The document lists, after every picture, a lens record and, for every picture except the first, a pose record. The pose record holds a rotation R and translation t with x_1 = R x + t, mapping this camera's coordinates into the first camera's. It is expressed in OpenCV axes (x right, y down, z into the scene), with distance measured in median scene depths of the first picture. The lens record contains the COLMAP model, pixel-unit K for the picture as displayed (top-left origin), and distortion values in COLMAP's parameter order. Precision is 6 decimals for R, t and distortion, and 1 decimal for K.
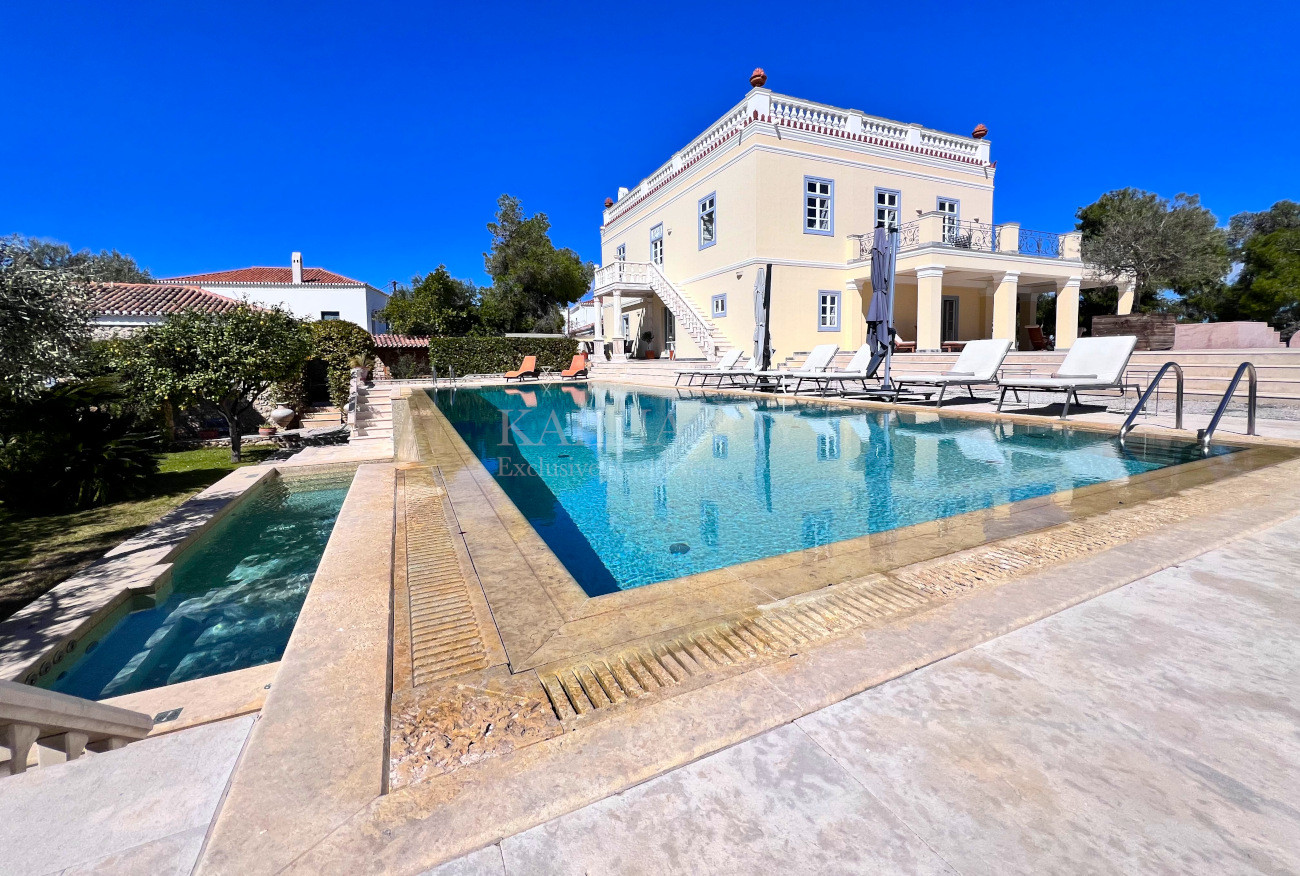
lens RADIAL K [[517.0, 0, 650.7], [0, 517.0, 392.8], [0, 0, 1]] dist [-0.002231, 0.000428]
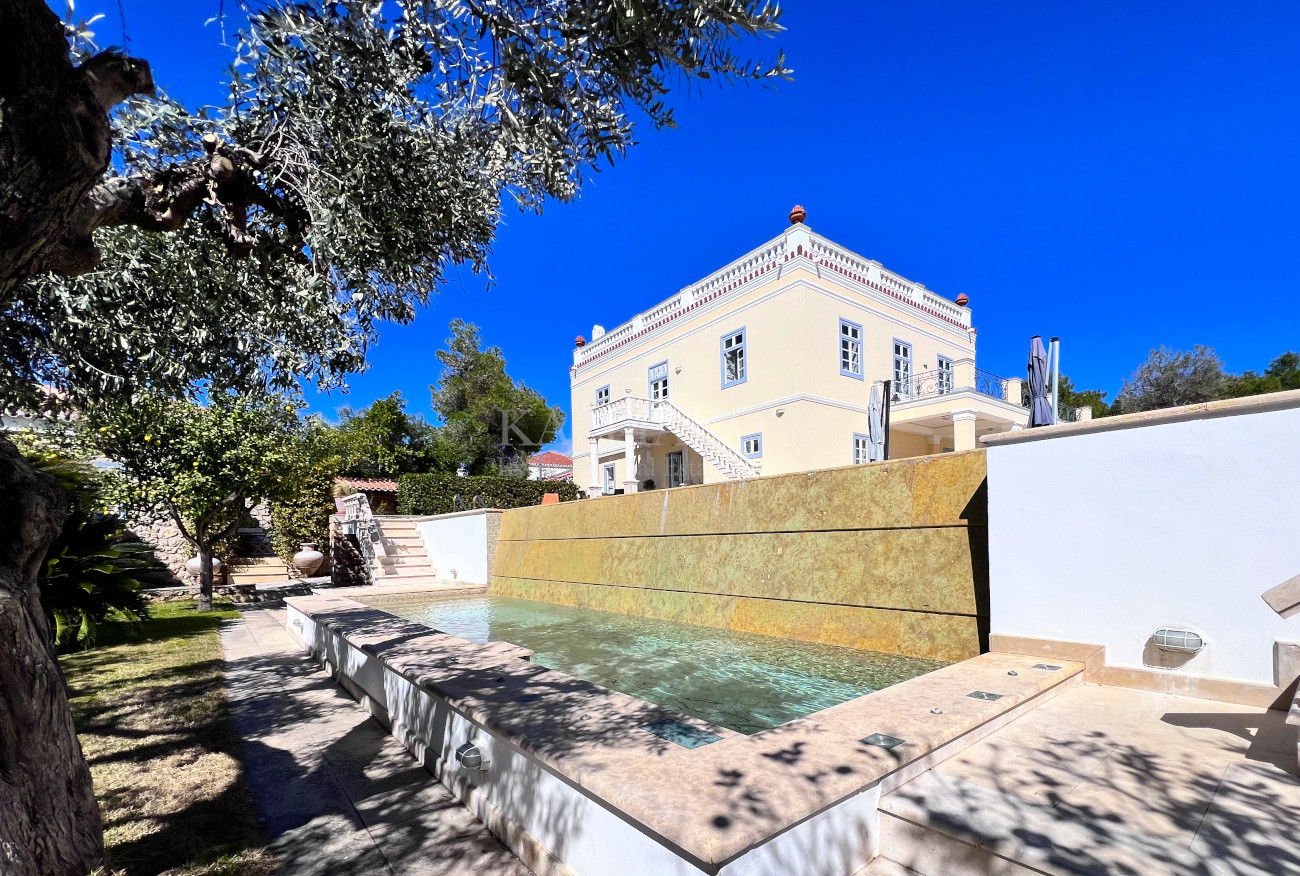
lens RADIAL K [[567.2, 0, 702.8], [0, 567.2, 544.5], [0, 0, 1]] dist [-0.003083, -0.000272]
pose [[0.961234, -0.006671, 0.275653, -0.238223], [0.023974, 0.997943, -0.059449, 0.068406], [-0.274689, 0.063753, 0.959417, 0.049050]]
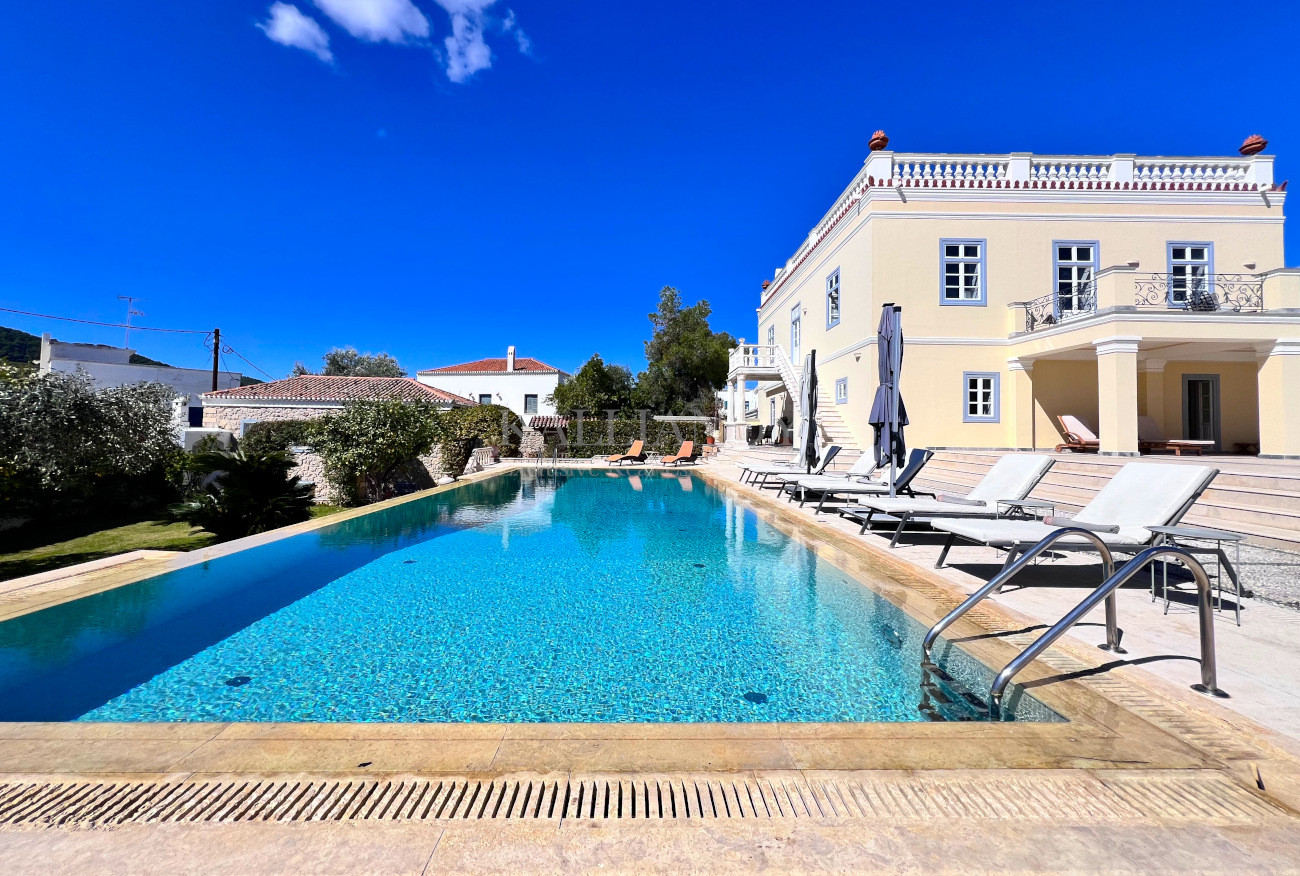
lens RADIAL K [[517.0, 0, 651.0], [0, 517.0, 418.0], [0, 0, 1]] dist [-0.002231, 0.000428]
pose [[0.913192, 0.016628, -0.407191, 0.196477], [-0.057112, 0.994529, -0.087469, -0.025969], [0.403509, 0.103132, 0.909145, 0.065533]]
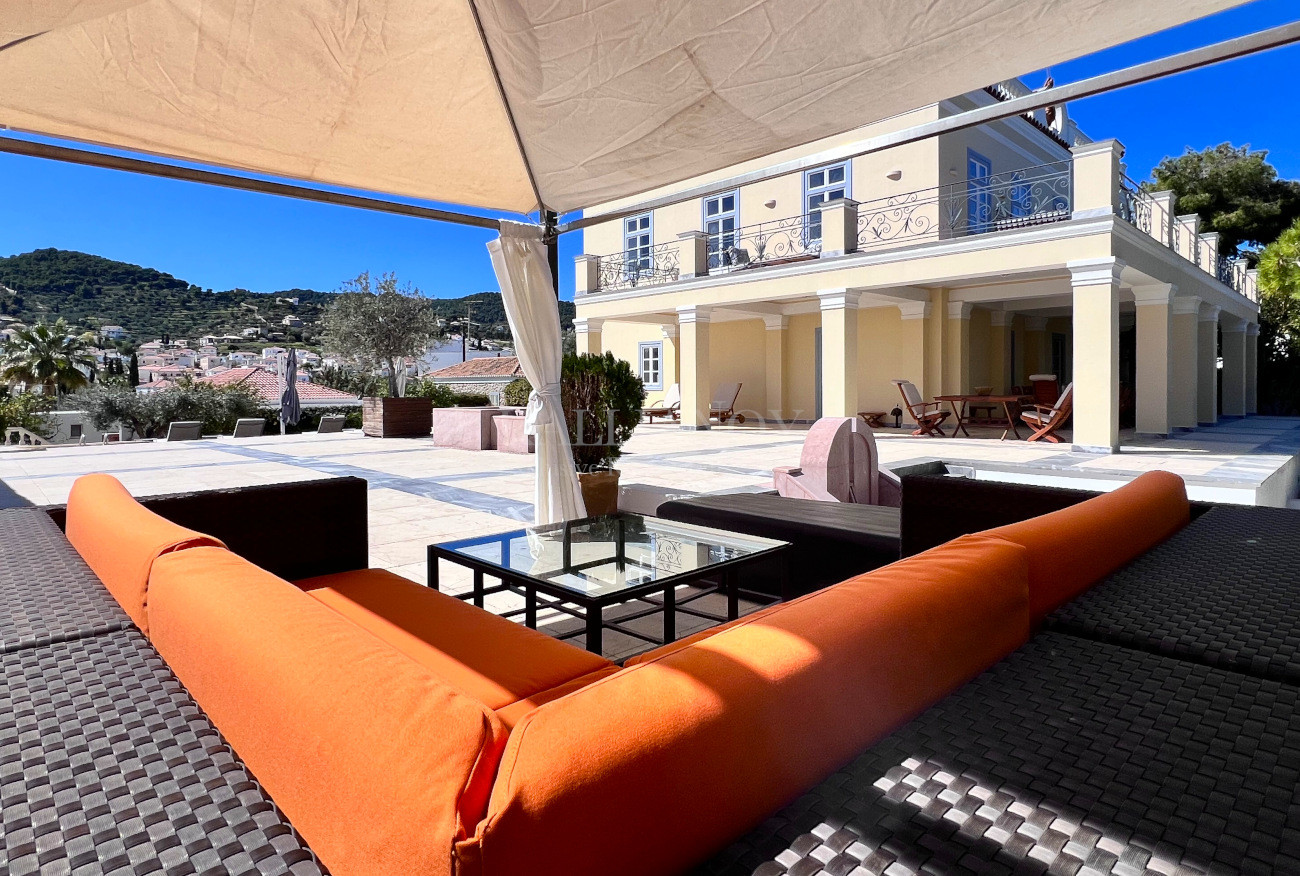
lens RADIAL K [[706.1, 0, 654.1], [0, 706.1, 436.1], [0, 0, 1]] dist [-0.001492, 0.000035]
pose [[0.323744, 0.086972, -0.942139, 1.373056], [-0.070671, 0.995207, 0.067587, -0.118568], [0.943502, 0.044701, 0.328339, 0.611288]]
